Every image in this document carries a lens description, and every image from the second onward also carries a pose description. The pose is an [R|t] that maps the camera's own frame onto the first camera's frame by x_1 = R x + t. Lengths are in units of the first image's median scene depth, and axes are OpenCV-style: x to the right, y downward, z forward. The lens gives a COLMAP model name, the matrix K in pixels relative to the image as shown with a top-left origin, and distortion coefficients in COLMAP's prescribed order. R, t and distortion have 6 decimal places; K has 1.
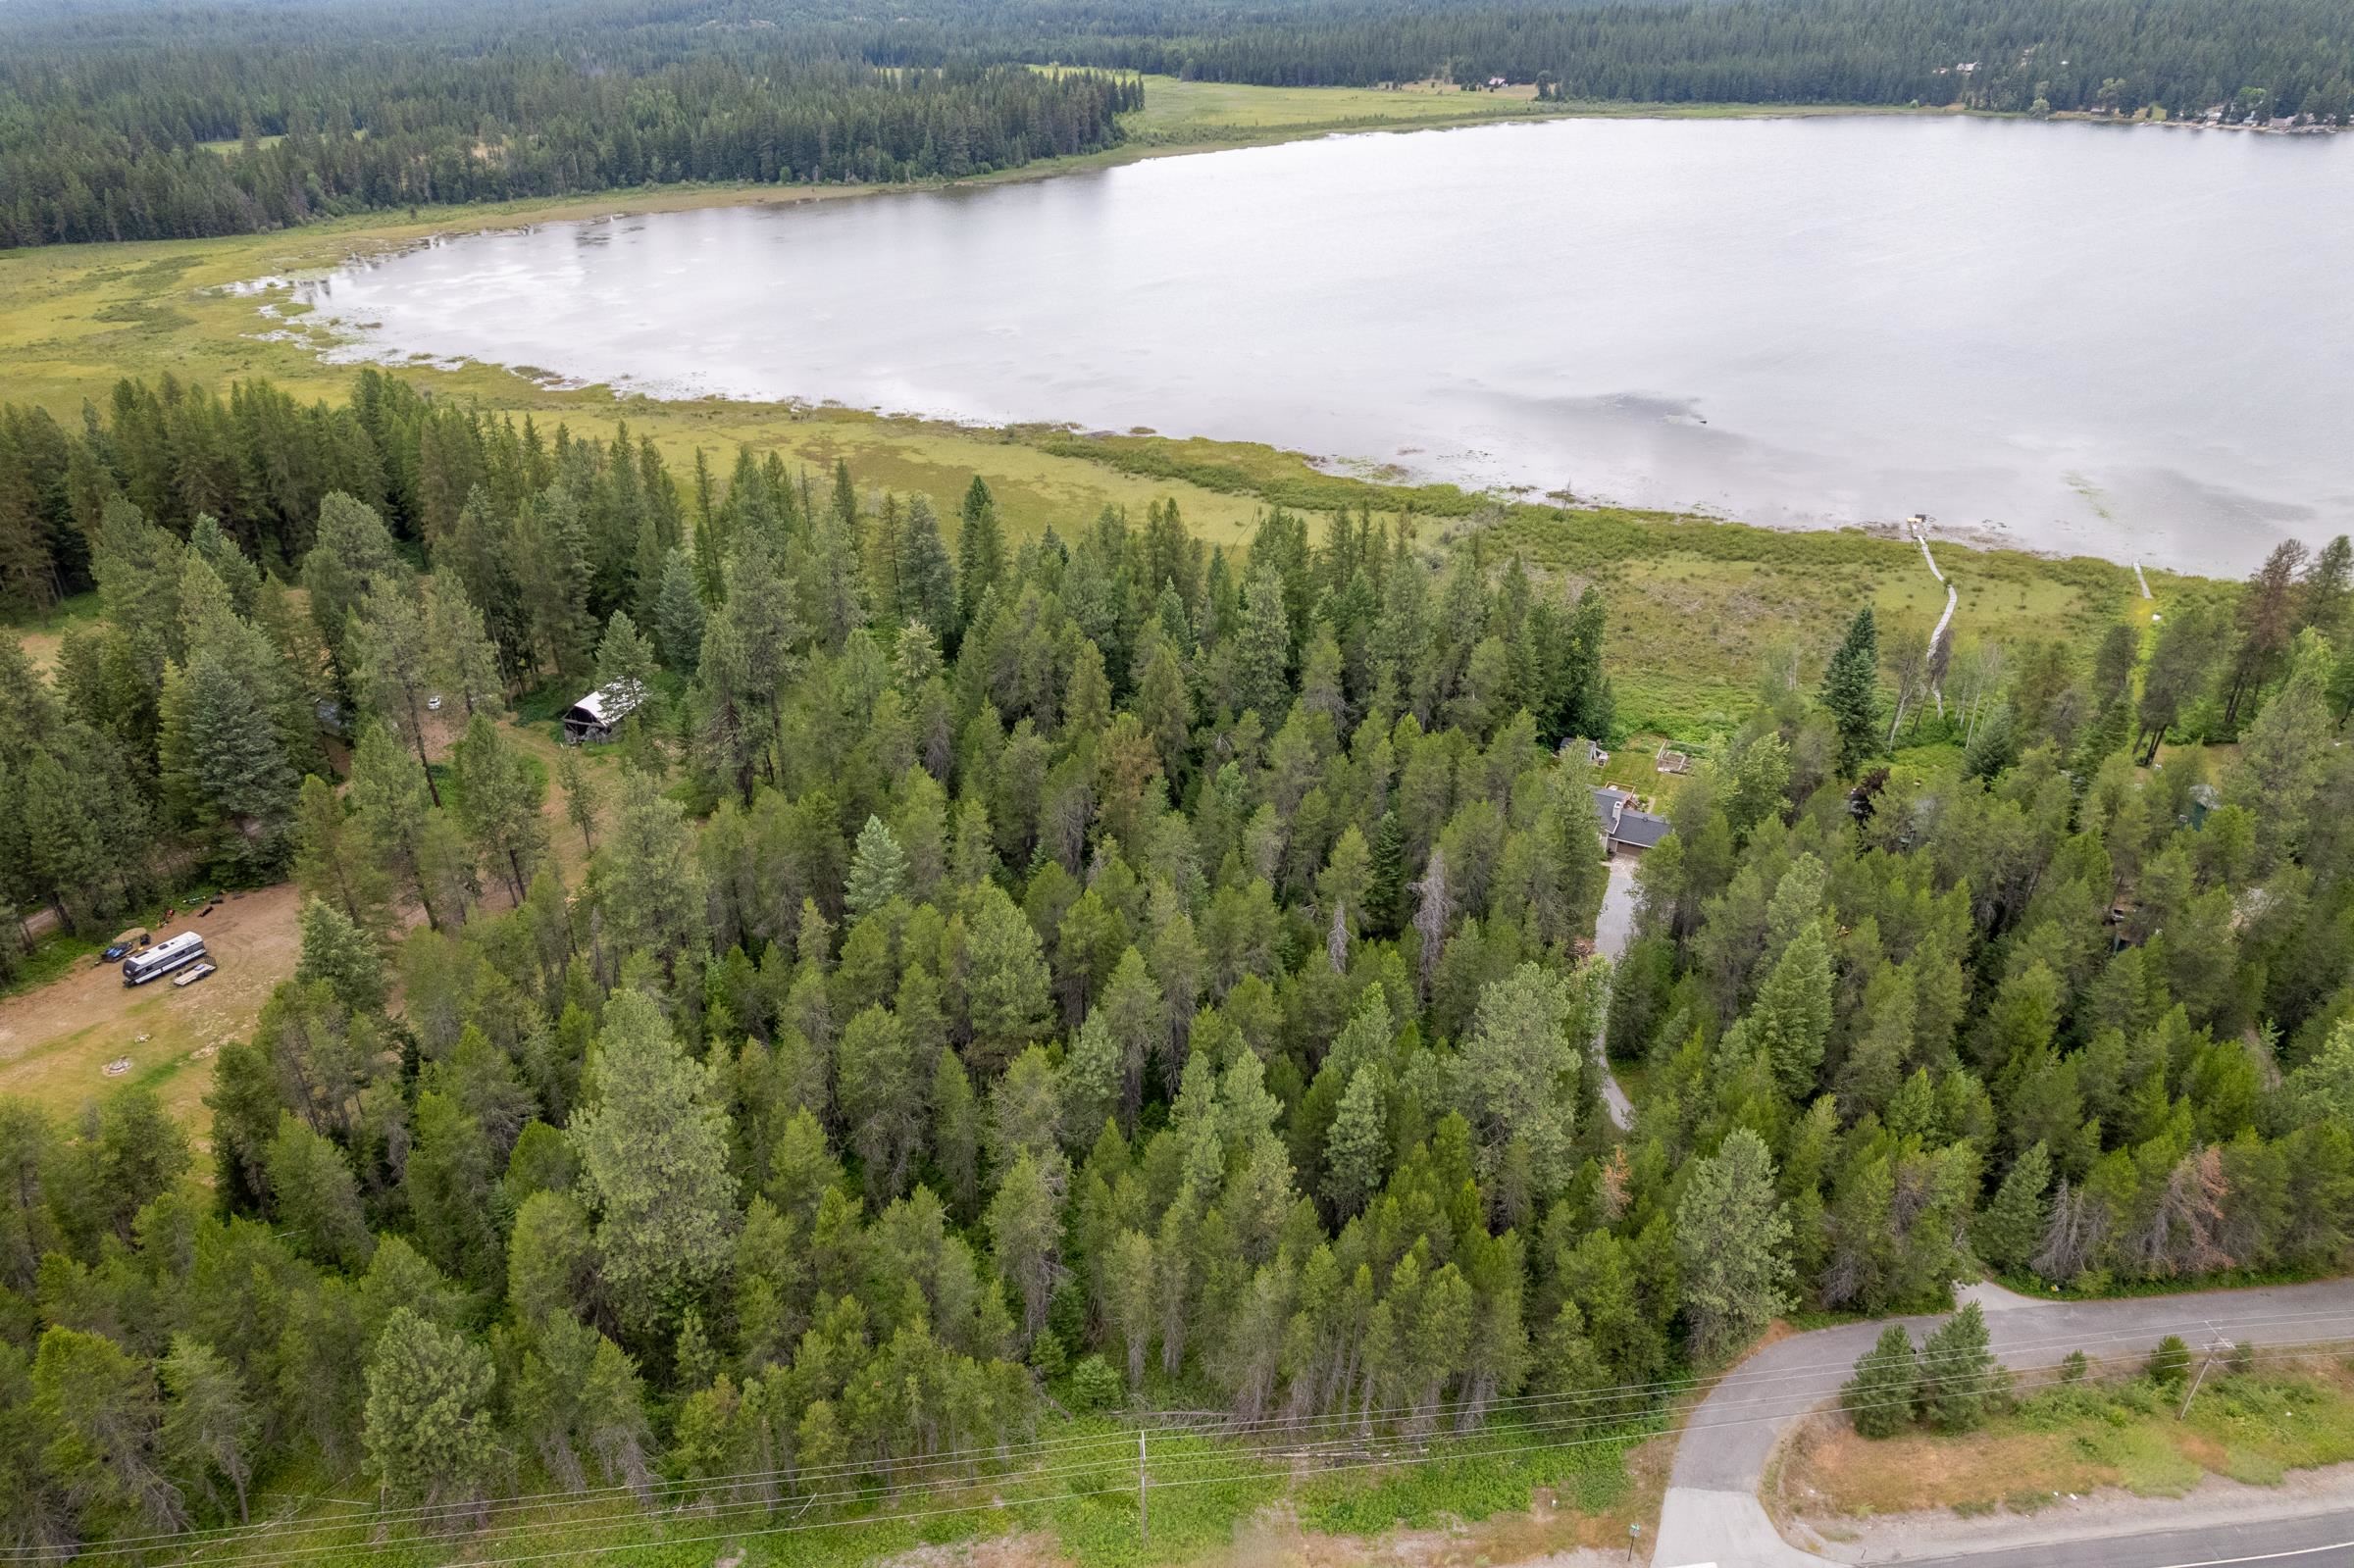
lens RADIAL K [[1506.5, 0, 1182.7], [0, 1506.5, 785.0], [0, 0, 1]] dist [-0.077033, 0.070397]
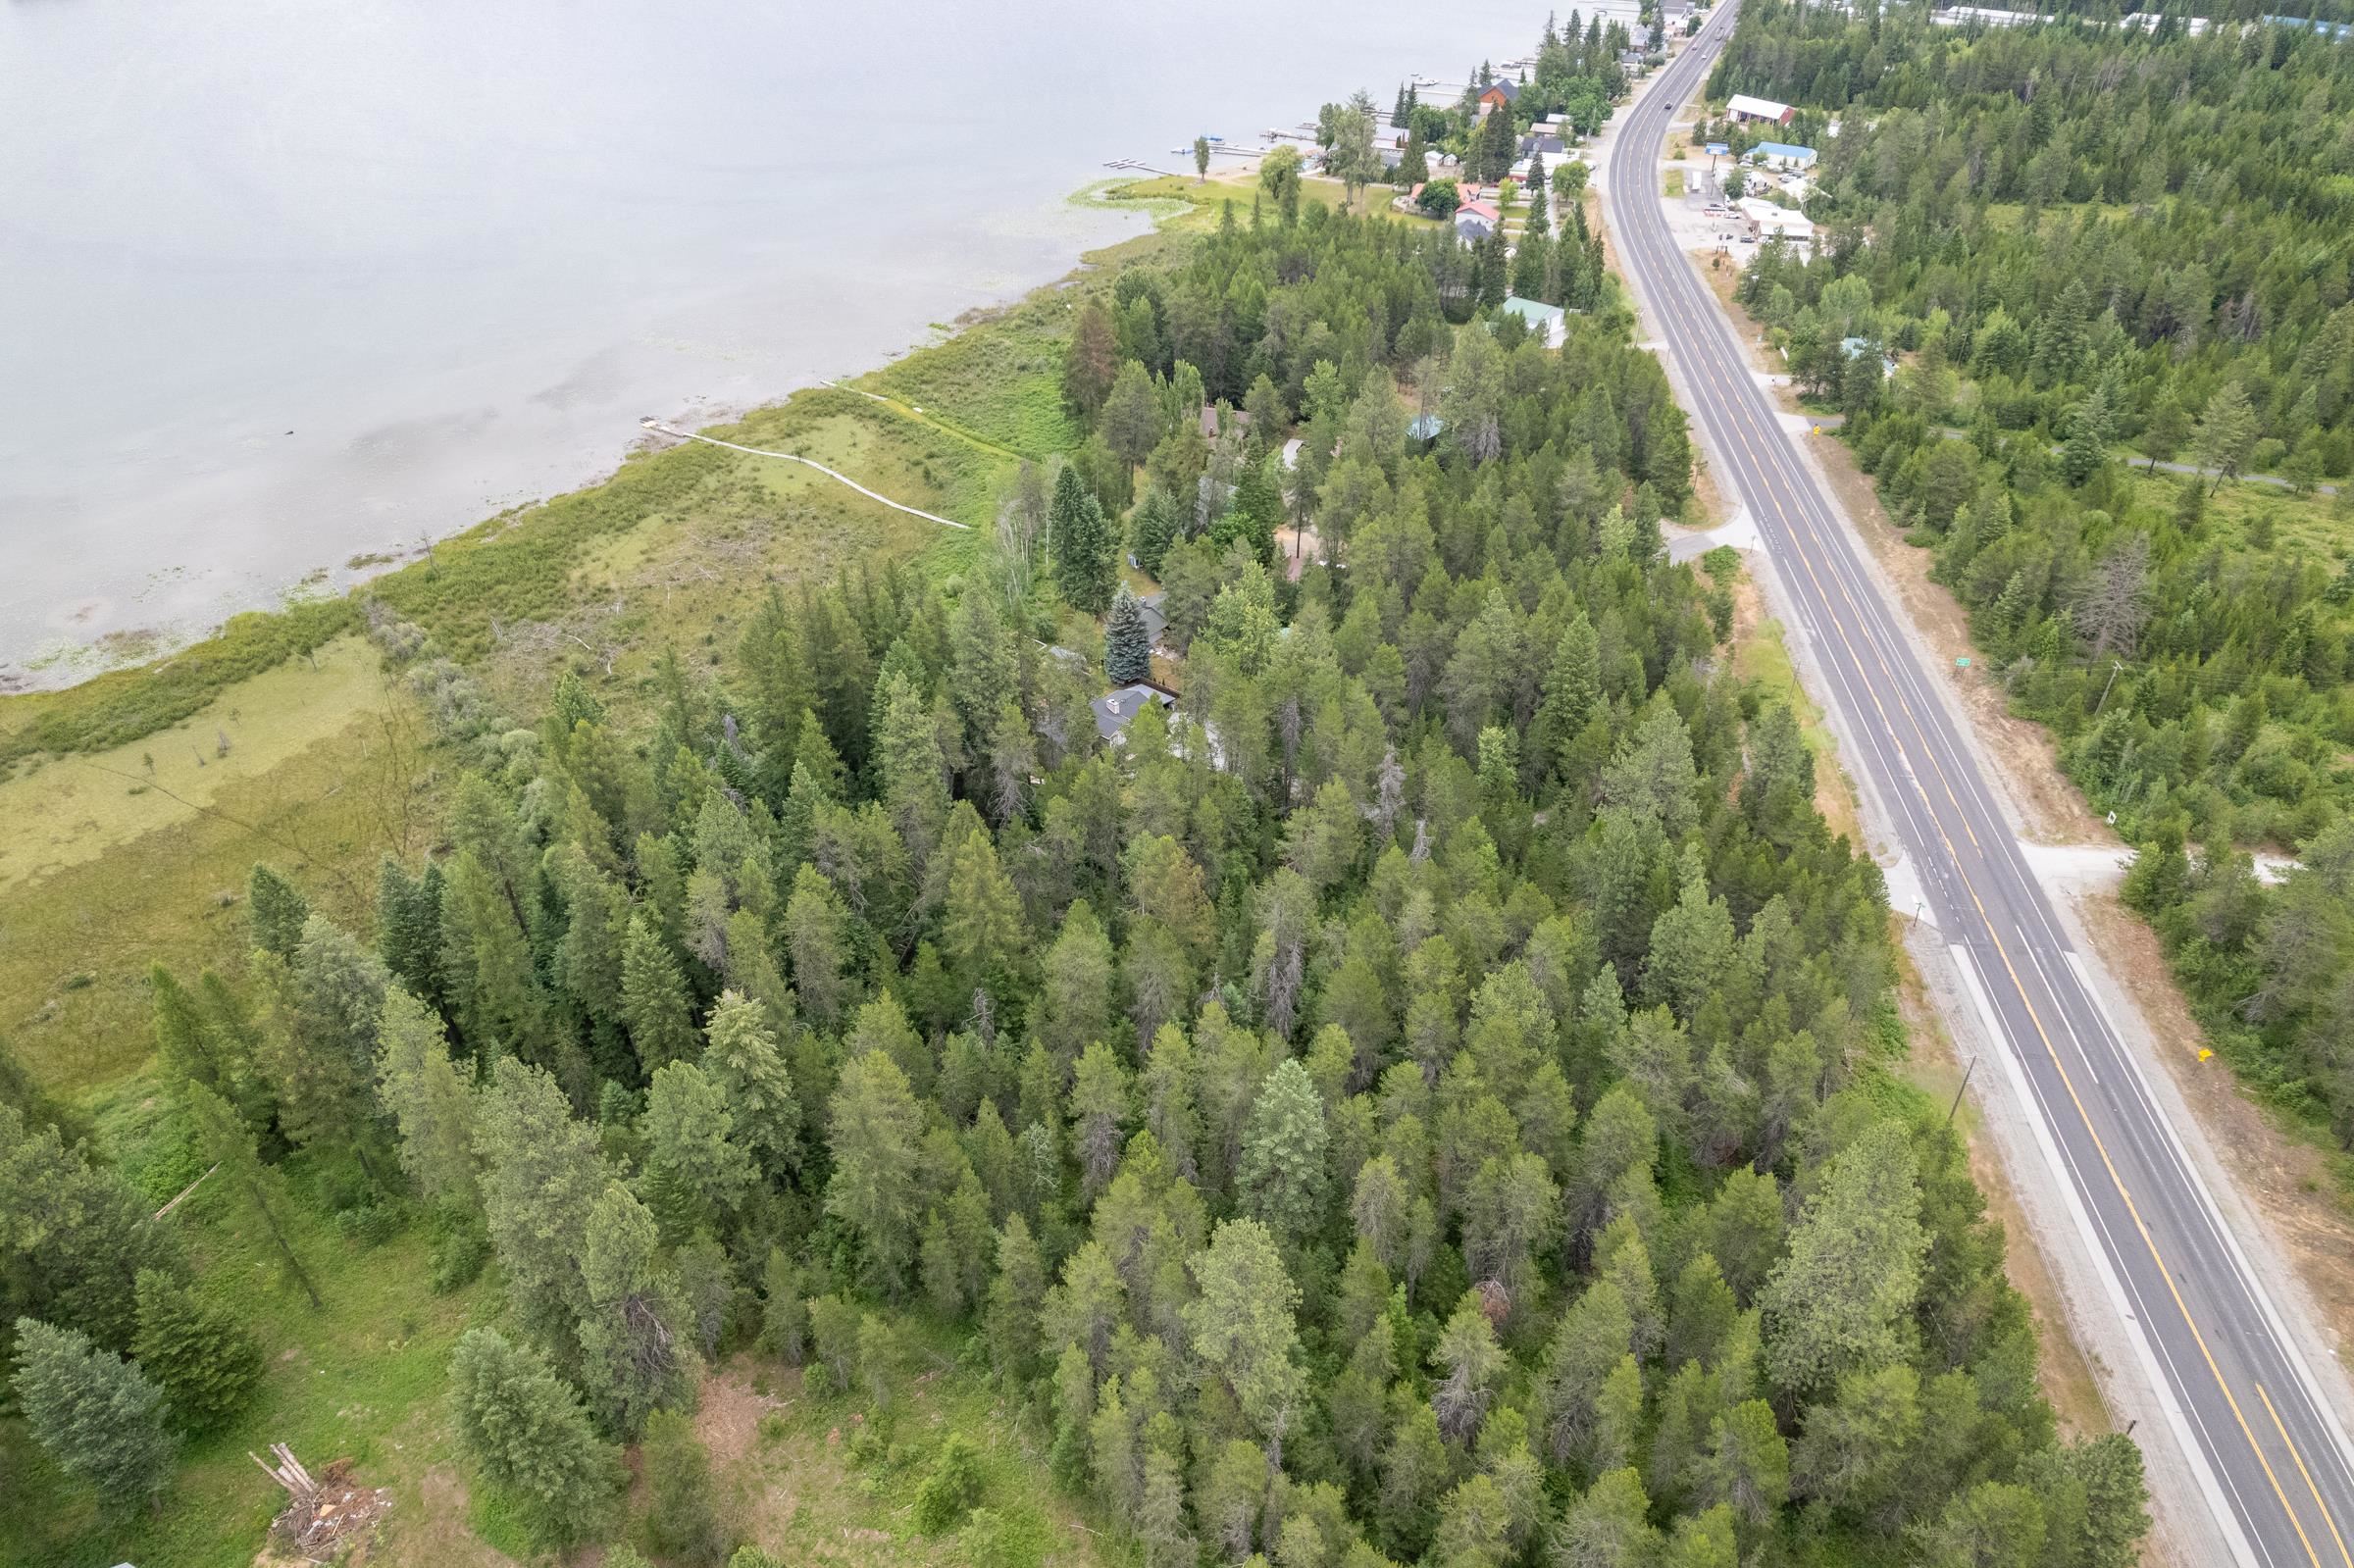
lens RADIAL K [[1506.5, 0, 1182.7], [0, 1506.5, 785.0], [0, 0, 1]] dist [-0.077033, 0.070397]
pose [[0.246431, -0.549532, 0.798302, -0.598602], [0.469059, 0.788432, 0.397942, -0.344865], [-0.848089, 0.276386, 0.452057, 0.452119]]
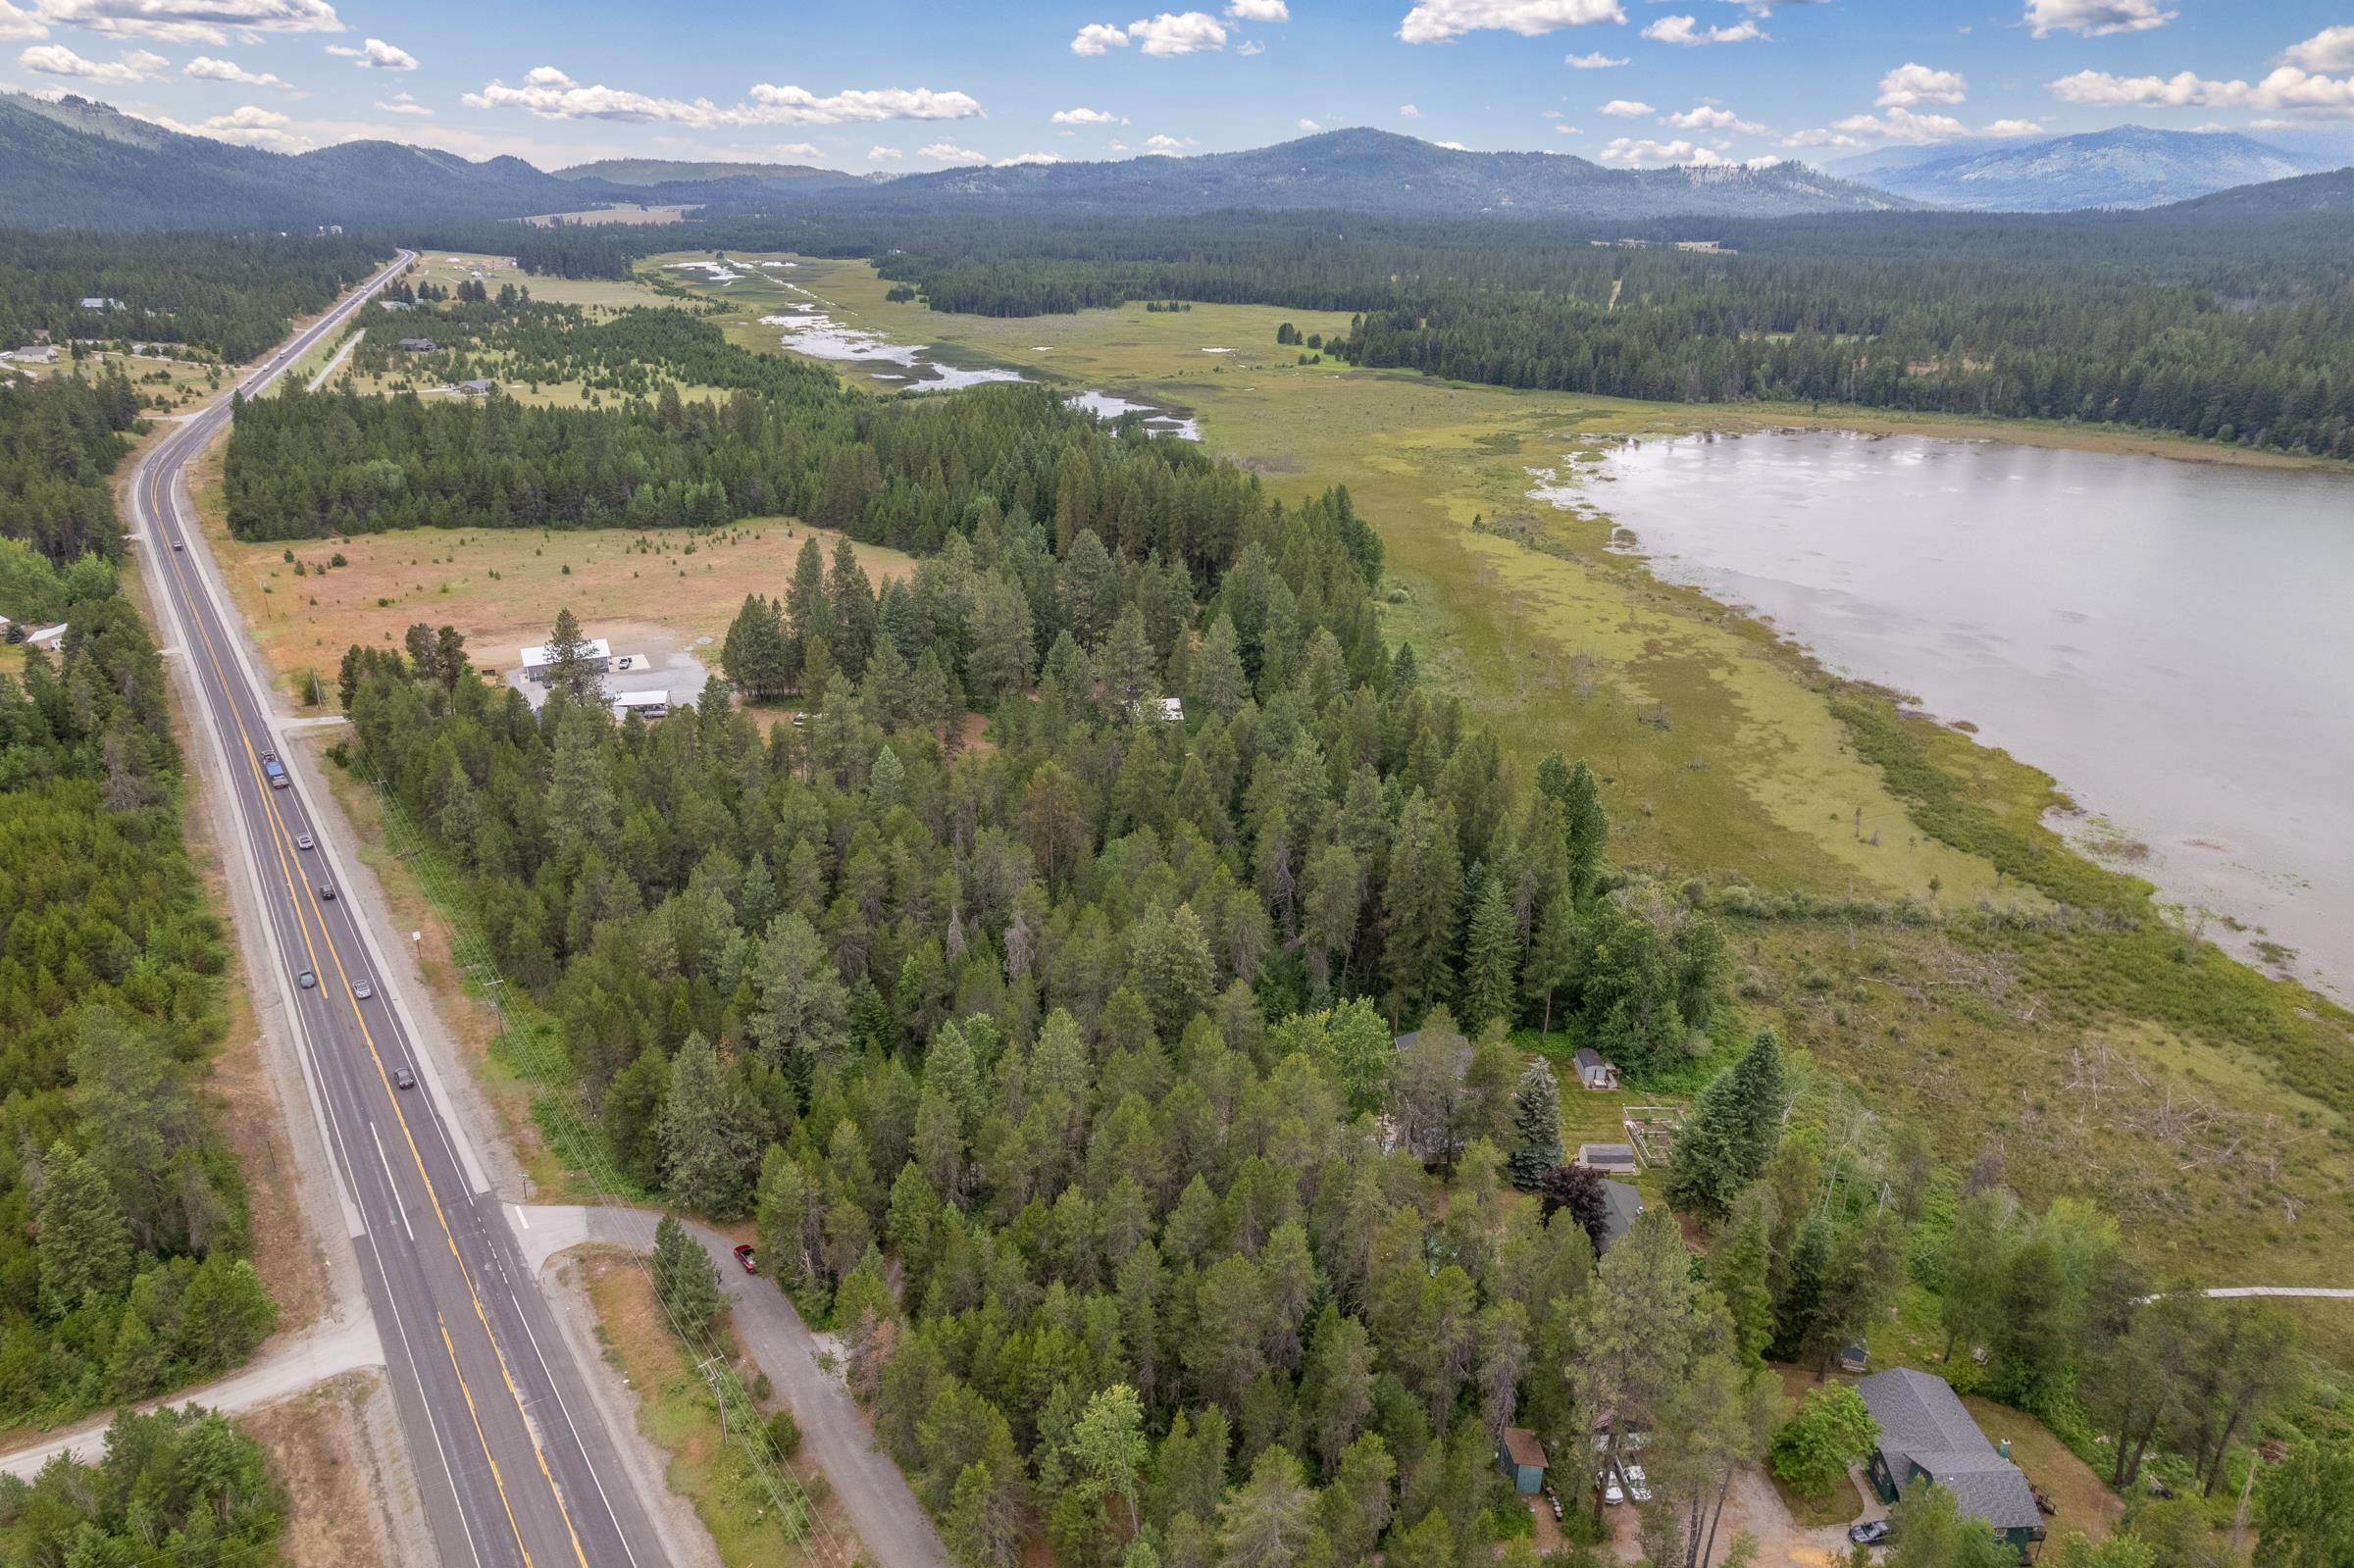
lens RADIAL K [[1506.5, 0, 1182.7], [0, 1506.5, 785.0], [0, 0, 1]] dist [-0.077033, 0.070397]
pose [[0.481822, 0.339254, -0.807932, 0.915049], [-0.433670, 0.893501, 0.116559, -0.194634], [0.761432, 0.294216, 0.577632, 0.238548]]
